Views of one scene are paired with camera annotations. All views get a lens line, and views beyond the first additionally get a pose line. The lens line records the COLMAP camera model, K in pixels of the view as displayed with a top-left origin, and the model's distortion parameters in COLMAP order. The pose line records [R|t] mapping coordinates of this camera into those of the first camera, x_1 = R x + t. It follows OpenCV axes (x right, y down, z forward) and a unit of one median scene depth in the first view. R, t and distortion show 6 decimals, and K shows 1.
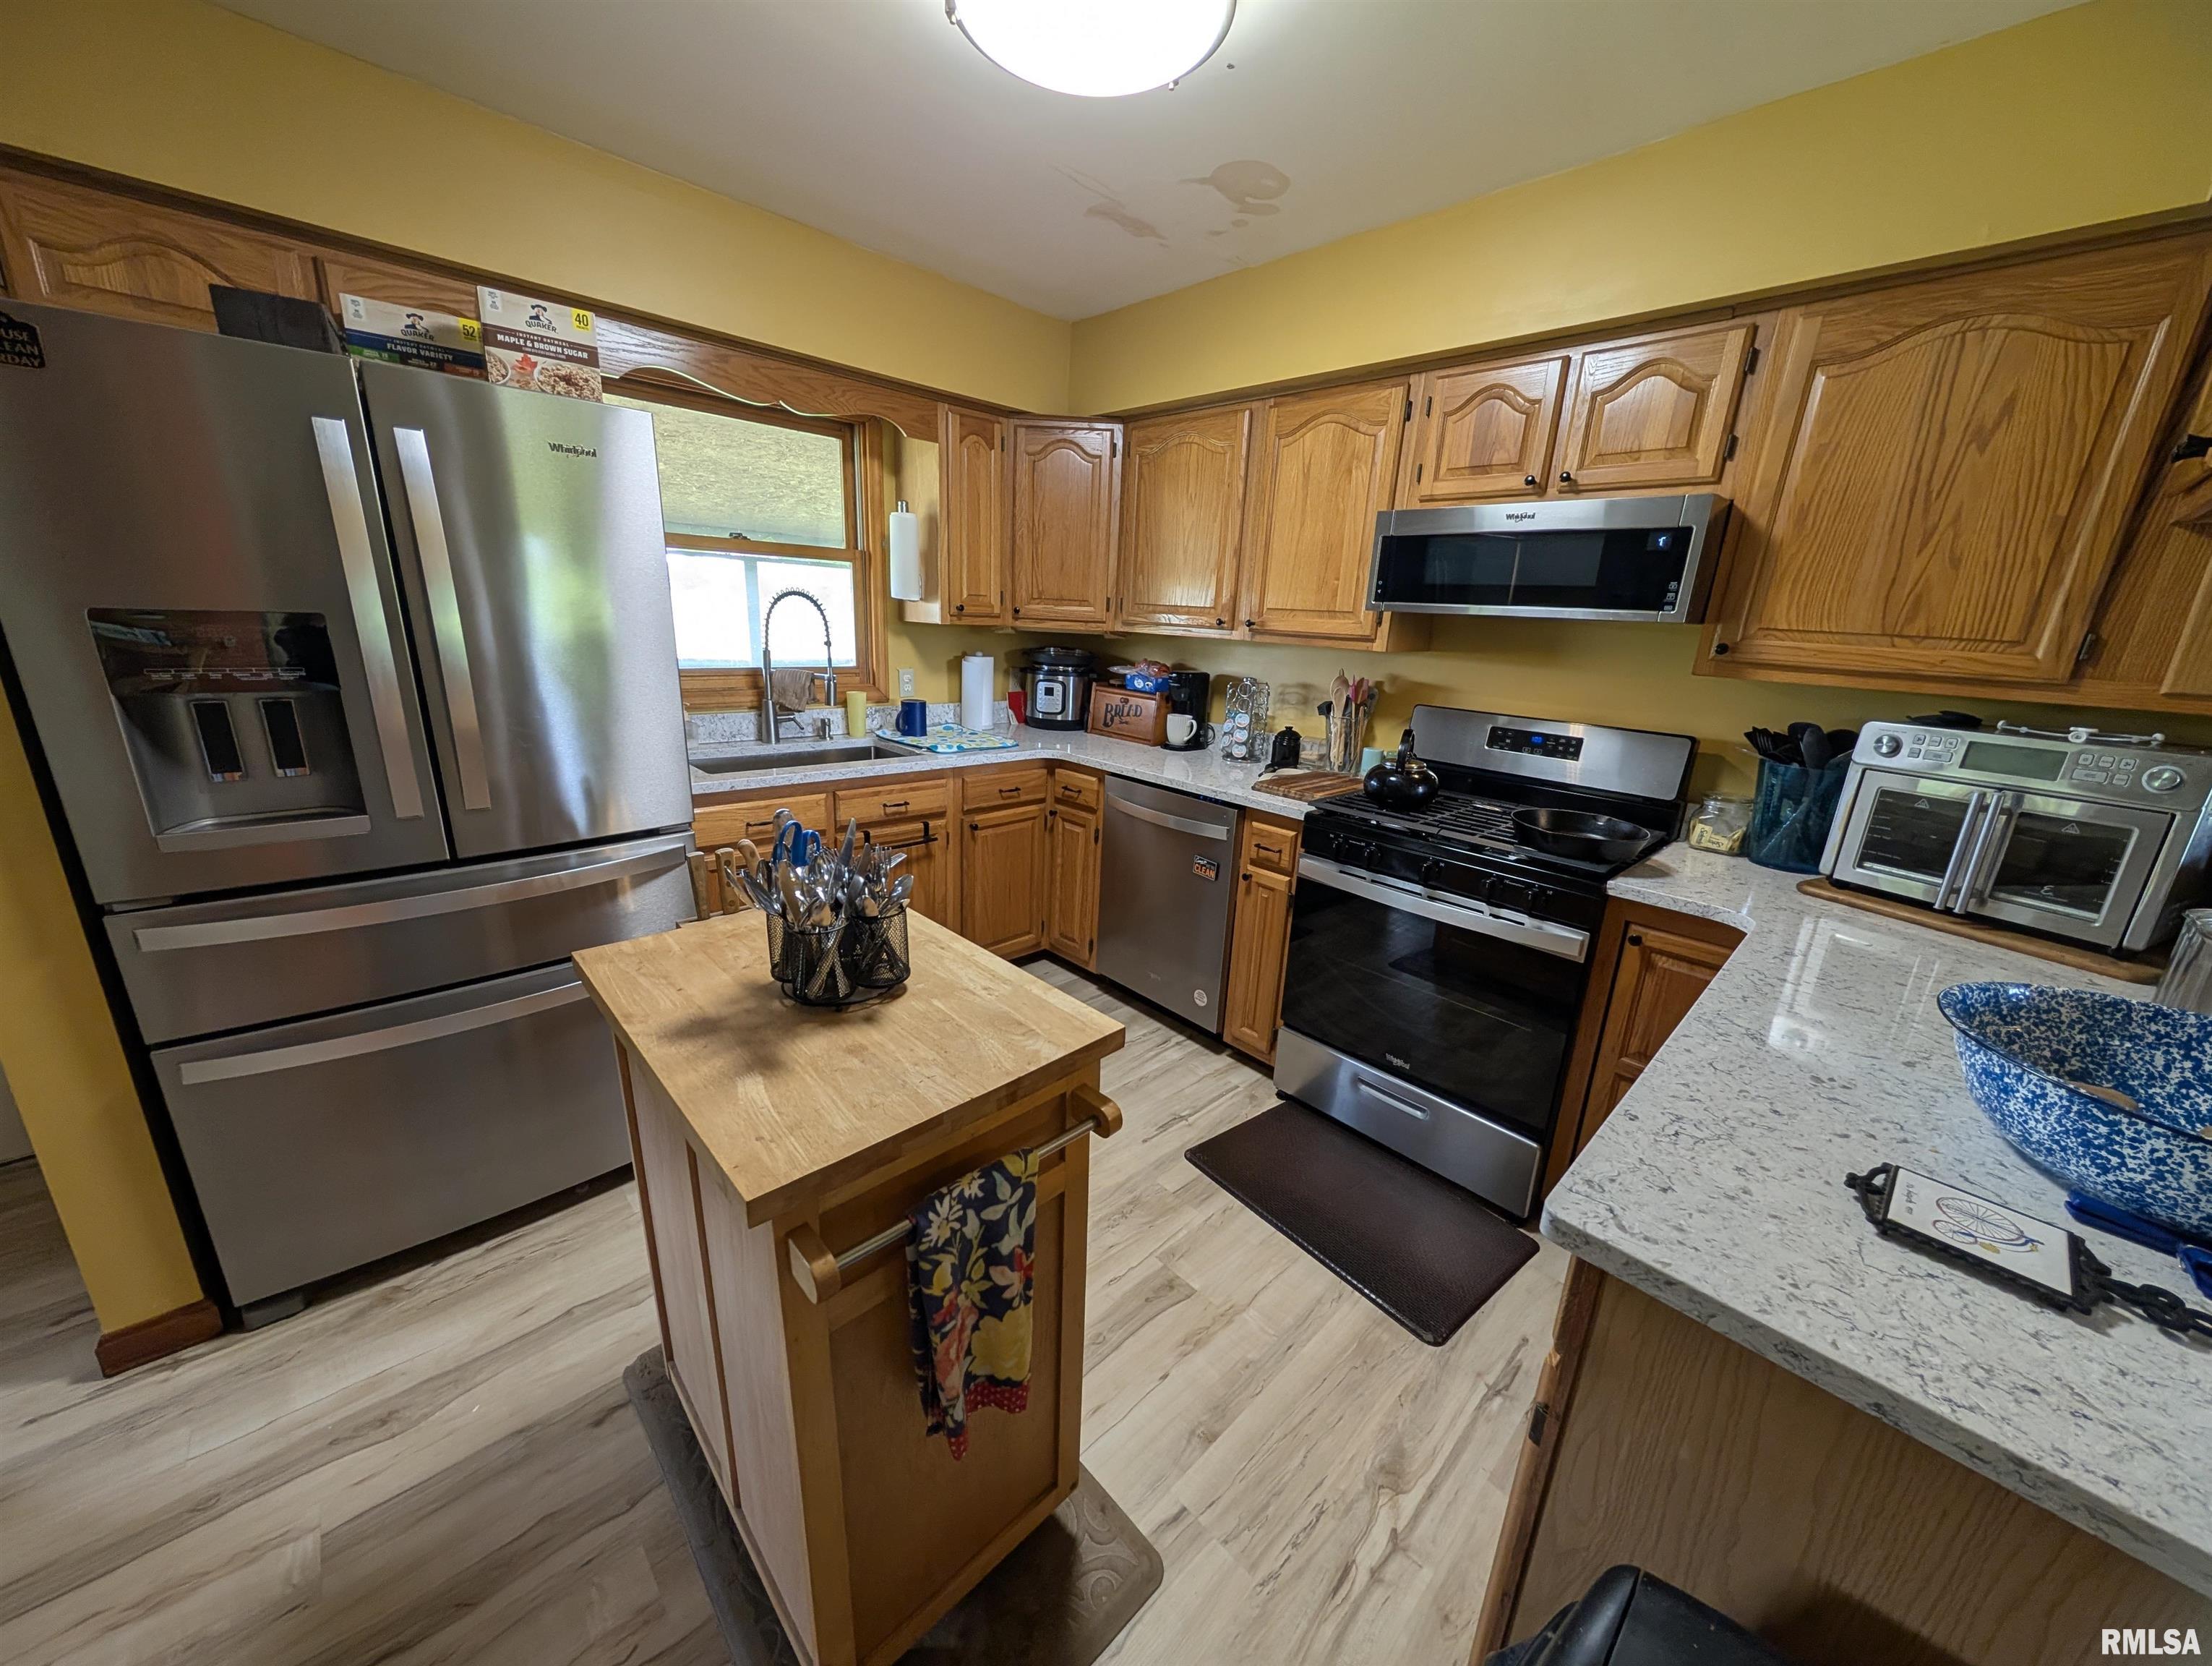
lens RADIAL K [[794.7, 0, 1101.4], [0, 794.7, 833.1], [0, 0, 1]] dist [-0.000642, 0.000590]
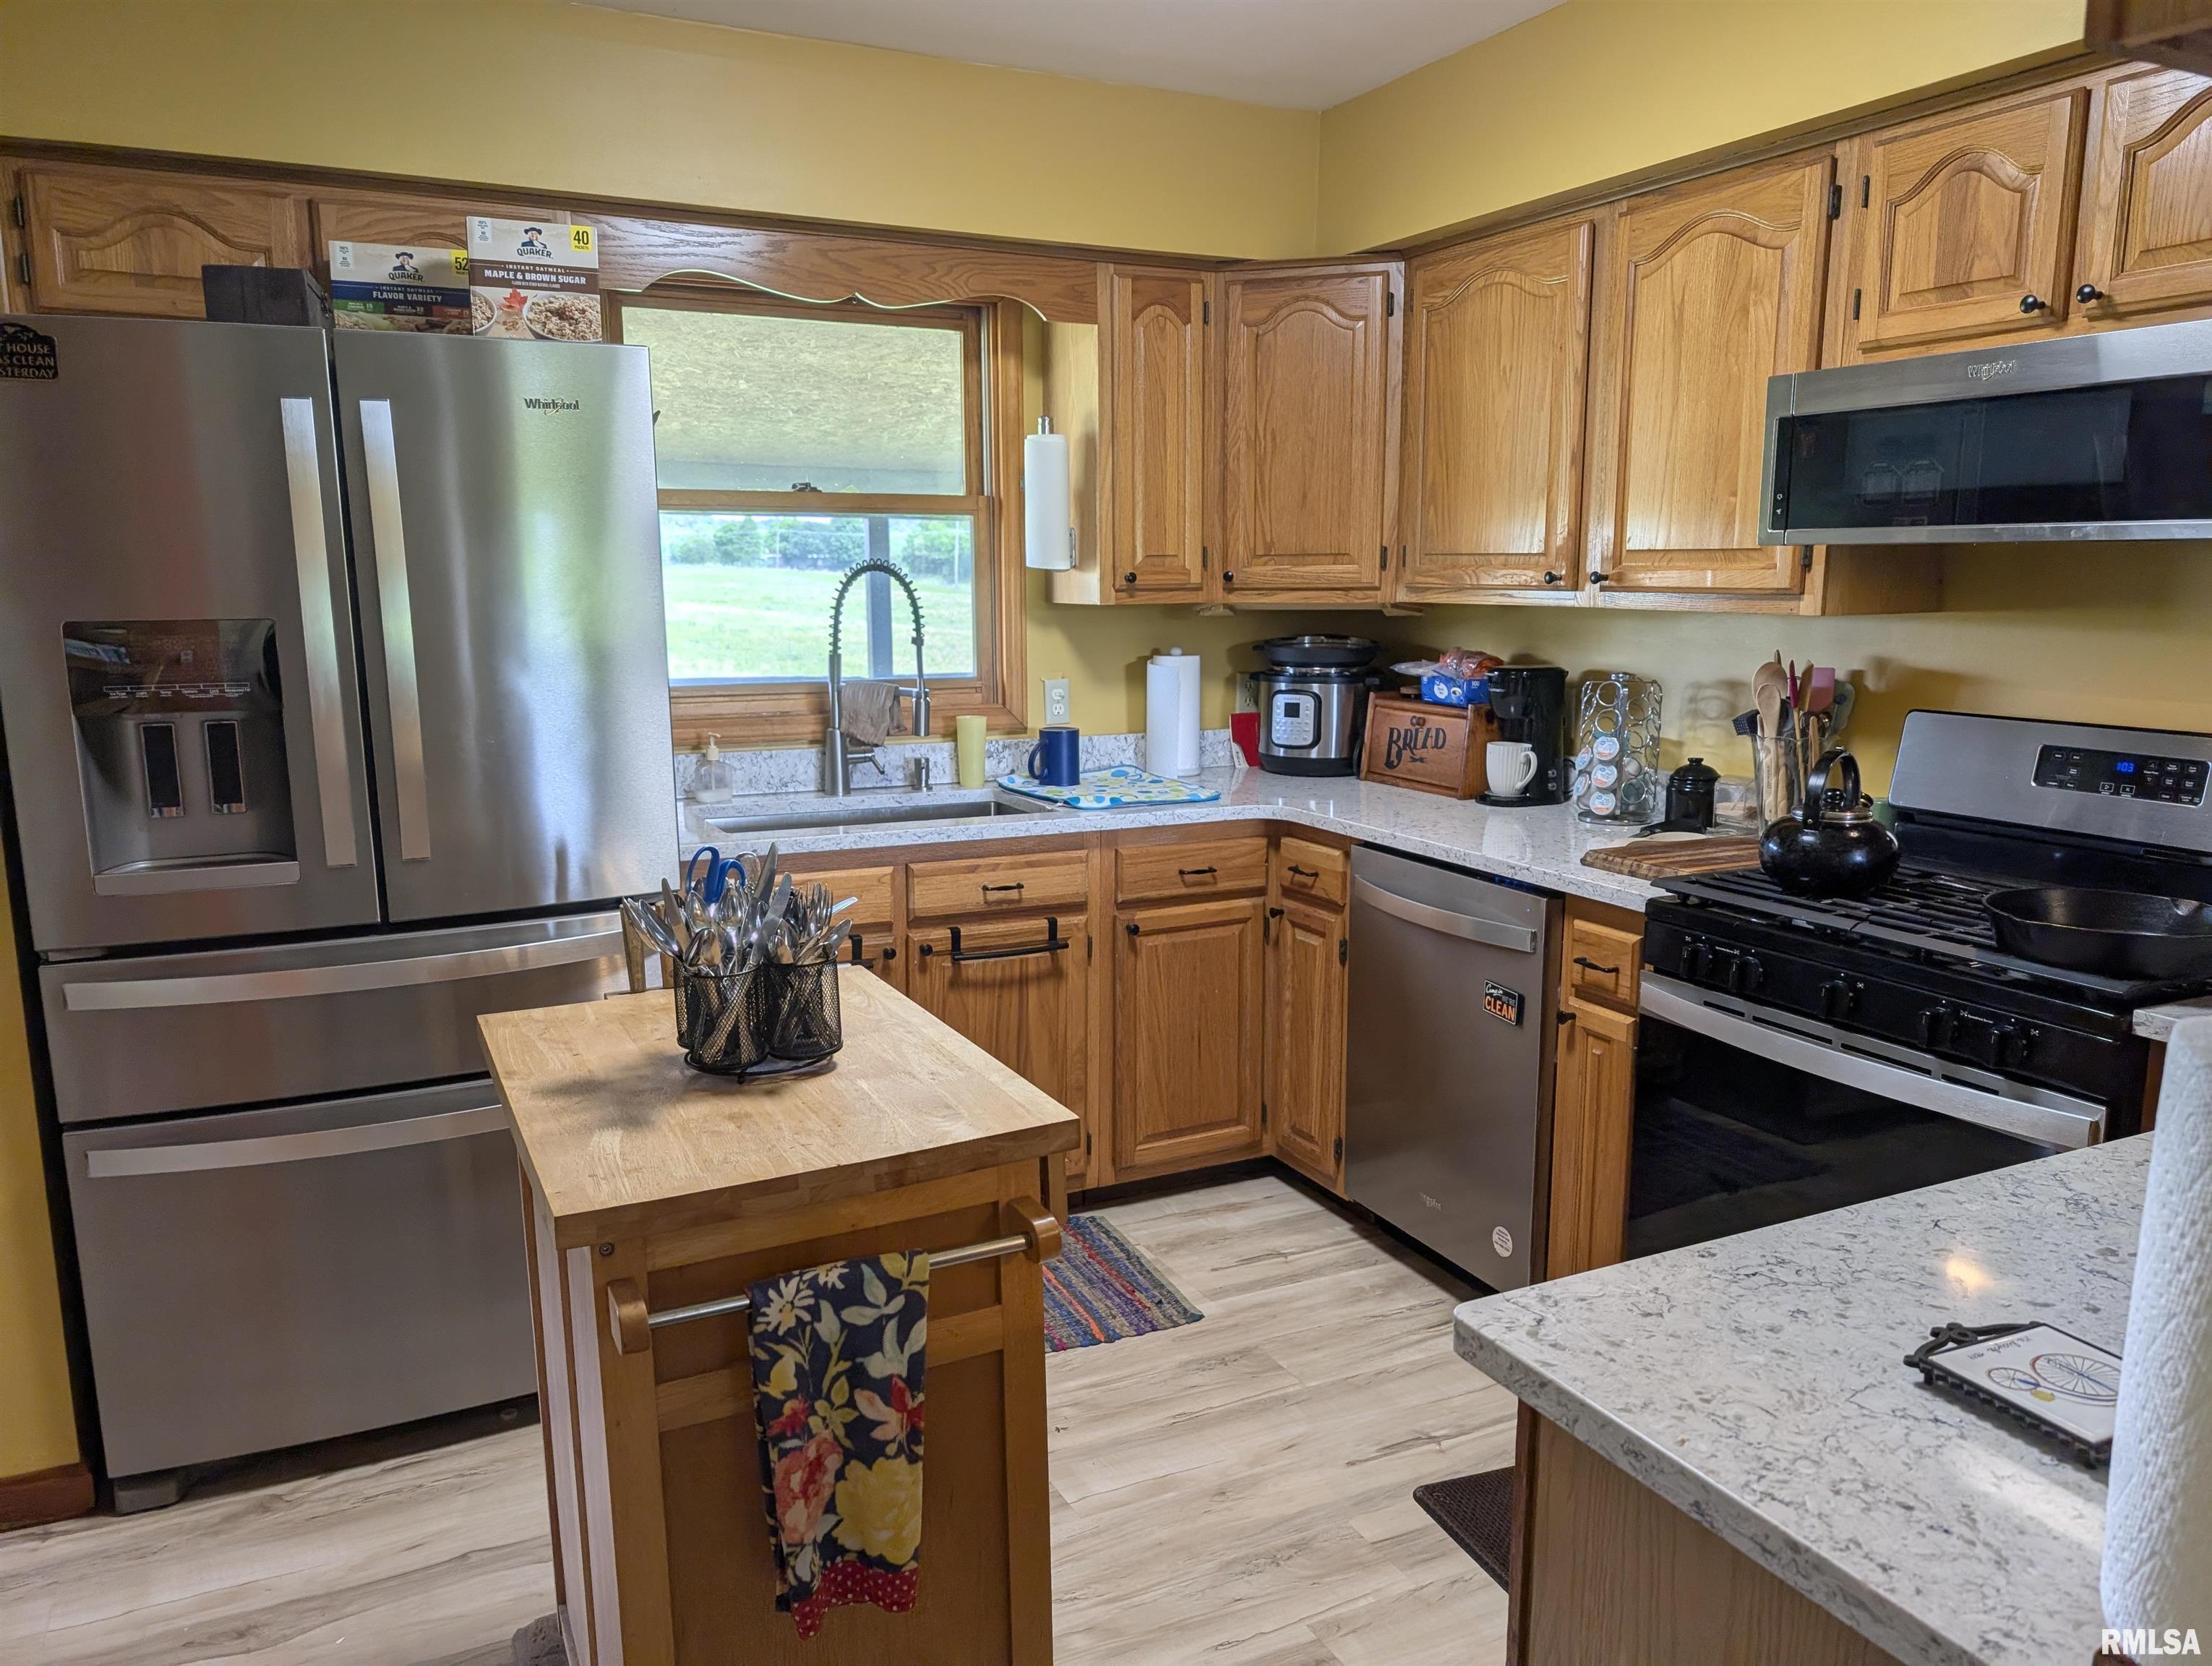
lens RADIAL K [[1571.6, 0, 1106.0], [0, 1571.6, 833.0], [0, 0, 1]] dist [0.030133, -0.025998]
pose [[0.954983, -0.000338, -0.296660, 0.244198], [-0.033047, 0.993654, -0.107513, 0.067445], [0.294814, 0.112476, 0.948912, -0.207252]]
